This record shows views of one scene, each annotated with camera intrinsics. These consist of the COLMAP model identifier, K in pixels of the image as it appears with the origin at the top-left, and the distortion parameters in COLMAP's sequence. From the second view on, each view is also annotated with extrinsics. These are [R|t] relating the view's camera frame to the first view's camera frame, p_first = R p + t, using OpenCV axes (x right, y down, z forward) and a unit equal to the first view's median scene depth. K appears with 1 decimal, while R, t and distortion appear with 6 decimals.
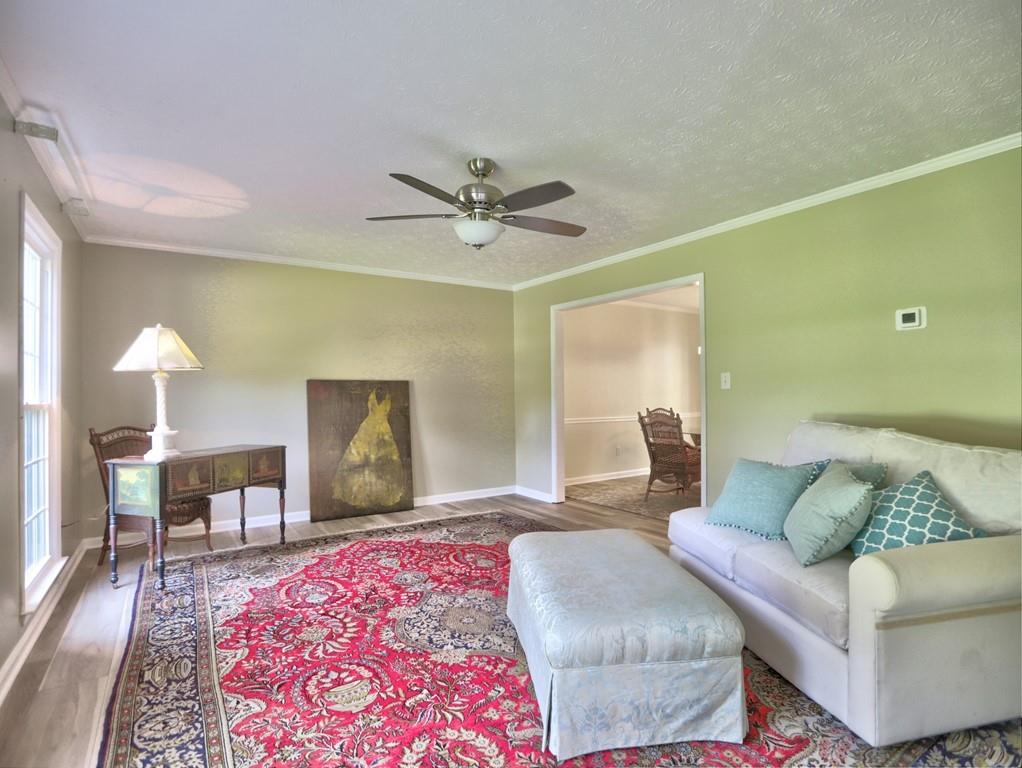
lens RADIAL K [[528.0, 0, 520.4], [0, 528.0, 388.1], [0, 0, 1]] dist [-0.066917, 0.037269]
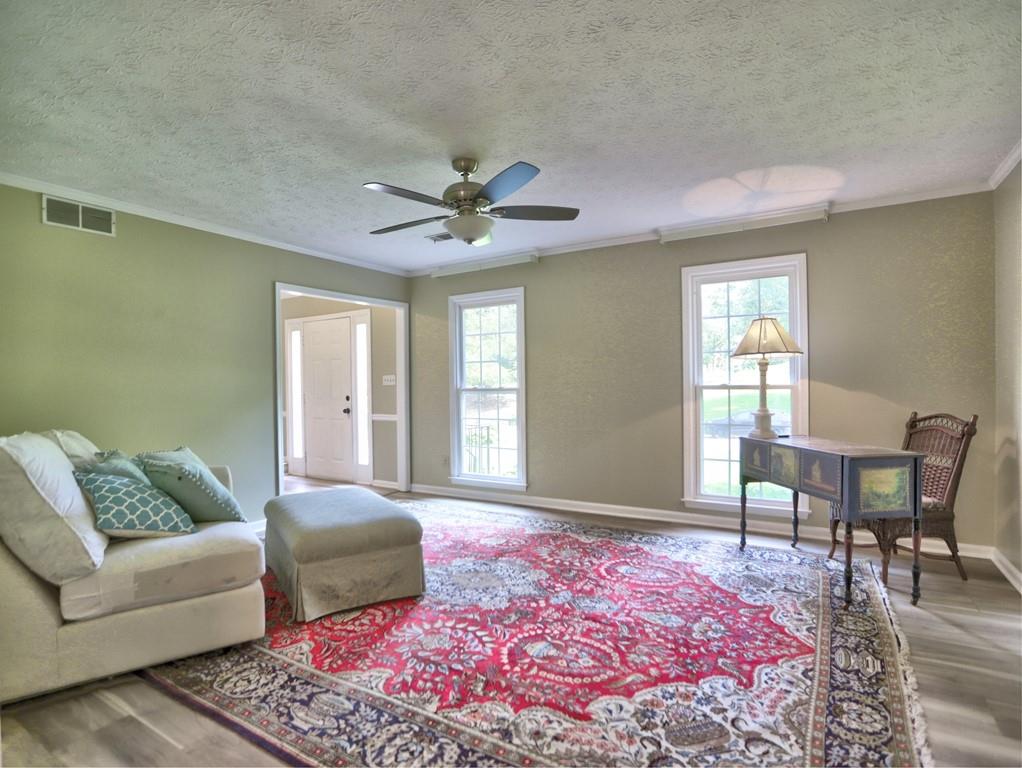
lens RADIAL K [[528.0, 0, 520.4], [0, 528.0, 388.1], [0, 0, 1]] dist [-0.066917, 0.037269]
pose [[-0.906694, 0.020053, -0.421313, 0.231761], [0.020979, 0.999777, 0.002438, 0.017895], [0.421268, -0.006628, -0.906912, 1.689025]]
